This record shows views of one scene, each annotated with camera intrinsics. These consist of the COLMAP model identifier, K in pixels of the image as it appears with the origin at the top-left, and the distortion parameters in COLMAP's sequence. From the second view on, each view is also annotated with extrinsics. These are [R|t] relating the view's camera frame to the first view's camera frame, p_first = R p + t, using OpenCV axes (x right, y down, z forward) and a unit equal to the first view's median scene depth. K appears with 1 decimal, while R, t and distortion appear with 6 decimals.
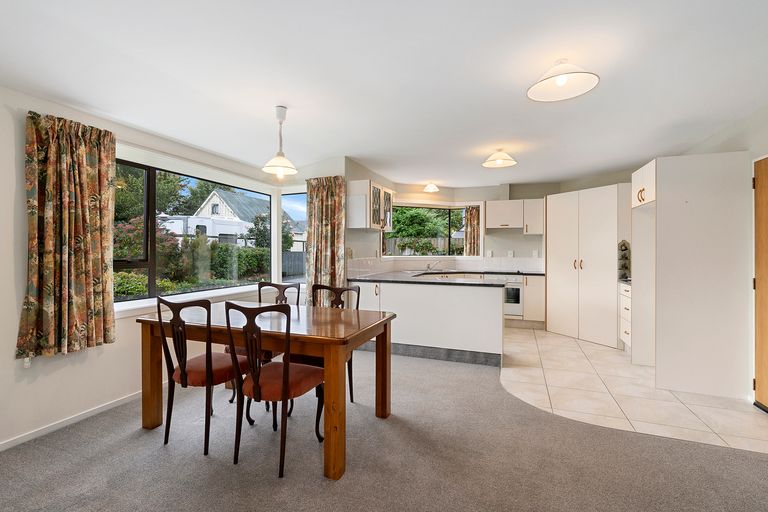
lens RADIAL K [[348.0, 0, 382.7], [0, 348.0, 247.9], [0, 0, 1]] dist [-0.001111, -0.000081]
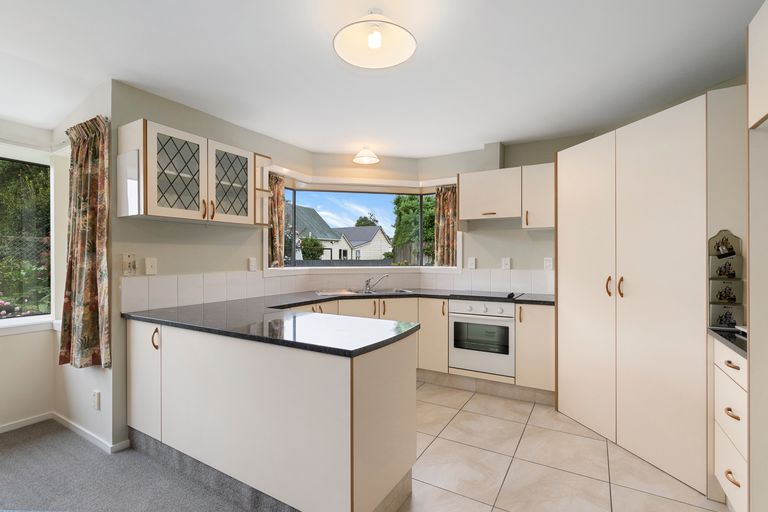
lens RADIAL K [[354.3, 0, 384.0], [0, 354.3, 256.0], [0, 0, 1]] dist [-0.002384, -0.000039]
pose [[0.985895, -0.006738, -0.167232, 0.294441], [0.006964, 0.999975, 0.000766, 0.003196], [0.167223, -0.001920, 0.985917, 0.418716]]
